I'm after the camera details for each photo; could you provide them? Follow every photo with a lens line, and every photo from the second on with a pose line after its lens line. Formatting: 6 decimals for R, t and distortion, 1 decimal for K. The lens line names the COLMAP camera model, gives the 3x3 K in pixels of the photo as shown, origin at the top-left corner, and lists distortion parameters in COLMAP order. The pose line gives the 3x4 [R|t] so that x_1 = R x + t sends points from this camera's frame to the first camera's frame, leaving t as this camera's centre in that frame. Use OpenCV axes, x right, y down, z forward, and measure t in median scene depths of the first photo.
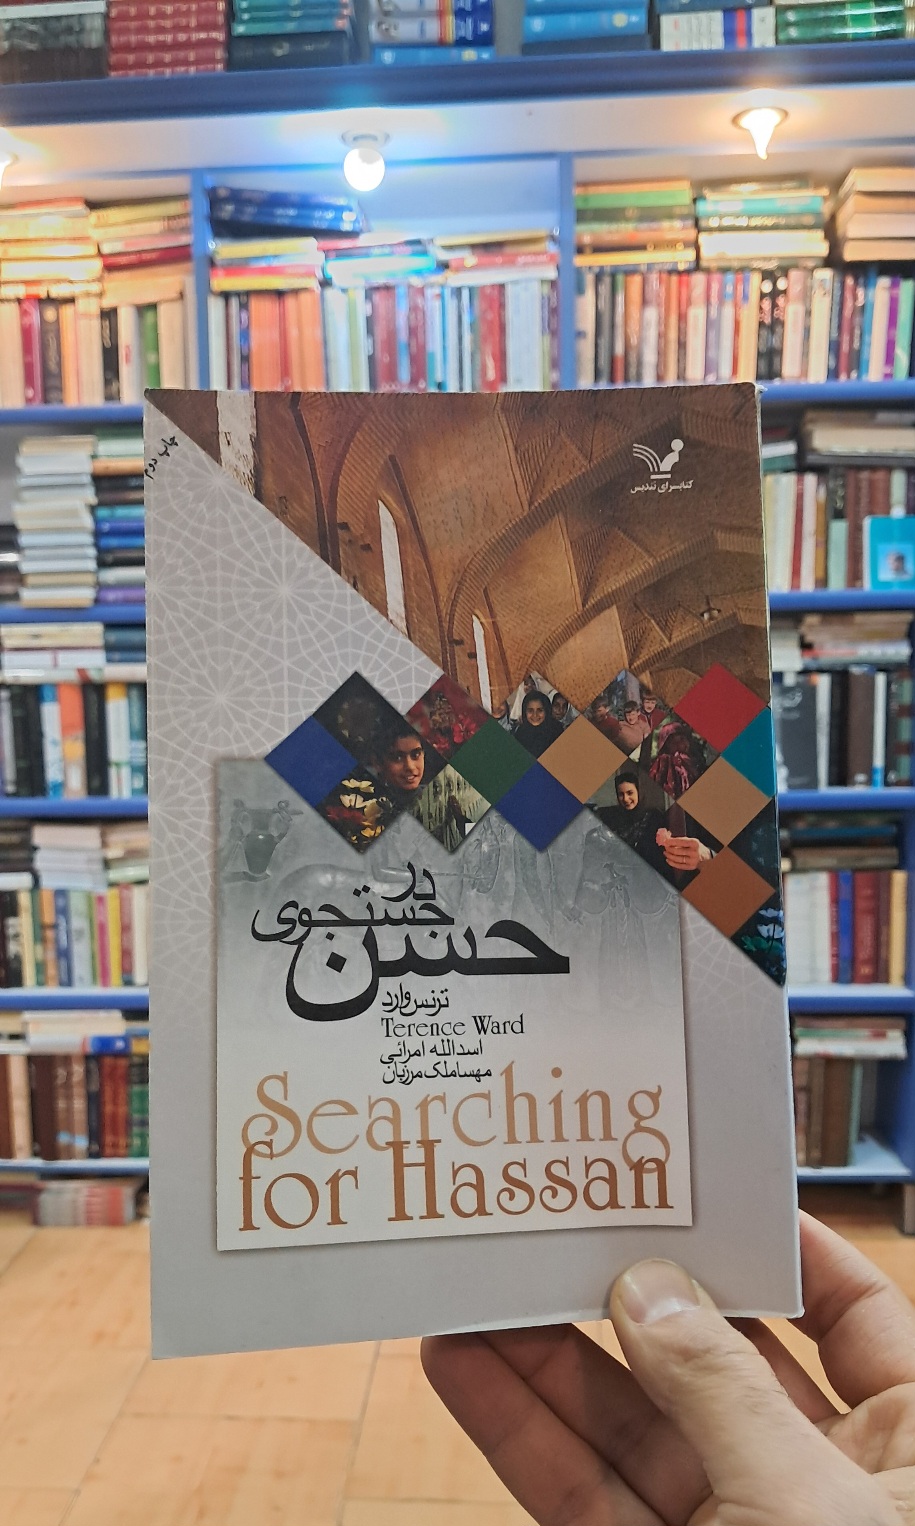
lens RADIAL K [[1242.0, 0, 451.7], [0, 1242.0, 808.7], [0, 0, 1]] dist [0.001882, -0.000757]
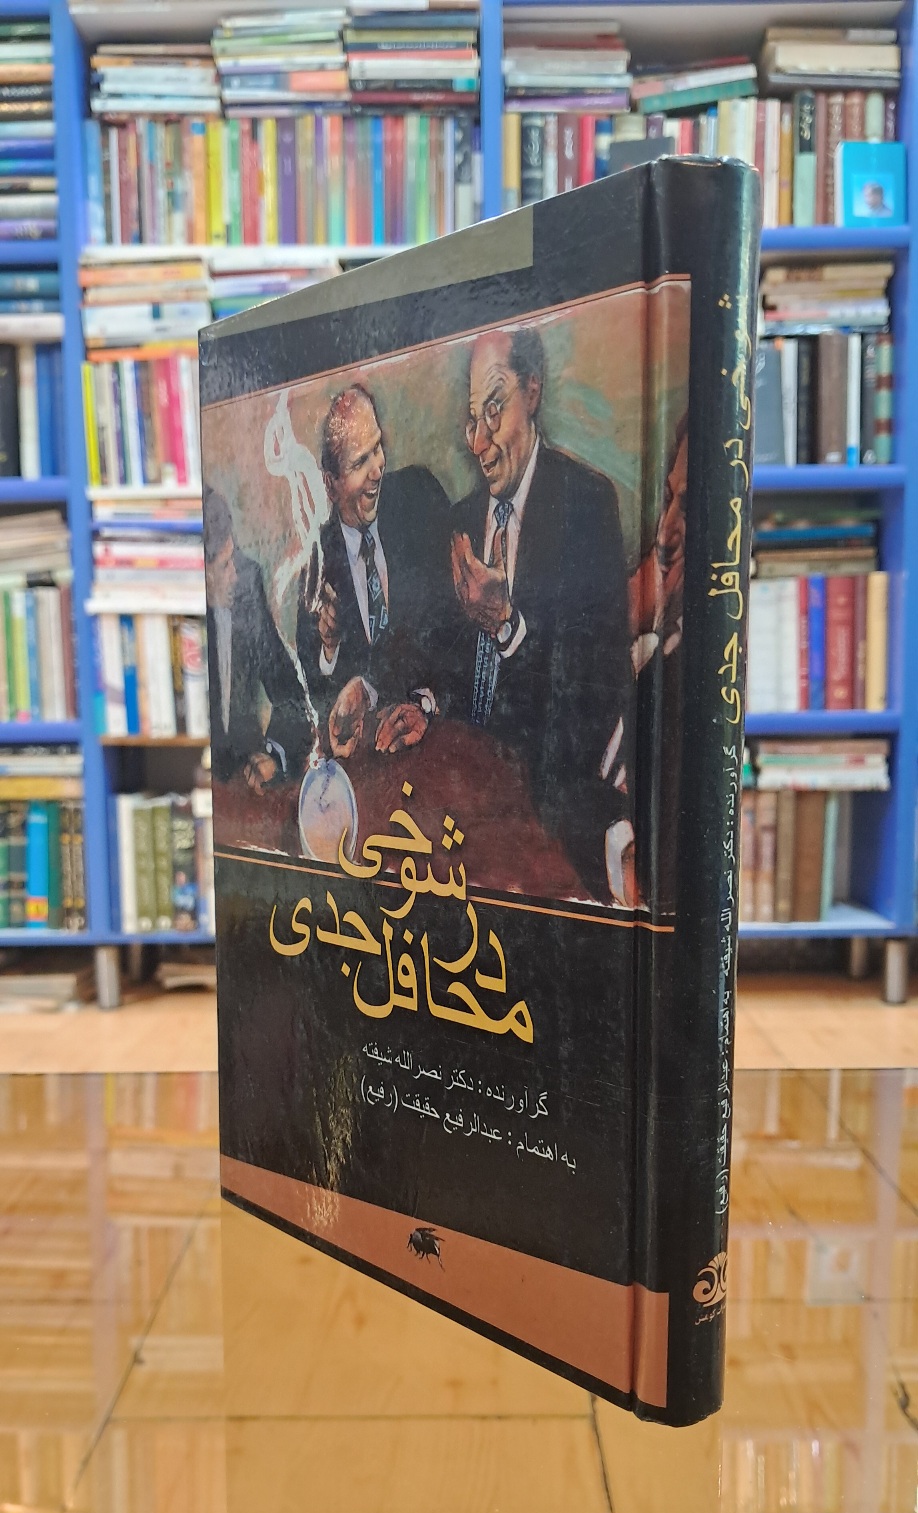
lens RADIAL K [[1284.0, 0, 460.0], [0, 1284.0, 795.0], [0, 0, 1]] dist [-0.003685, 0.004696]
pose [[0.998725, -0.001418, 0.050464, 0.027072], [0.002505, 0.999766, -0.021480, 0.230075], [-0.050421, 0.021579, 0.998495, 0.135976]]
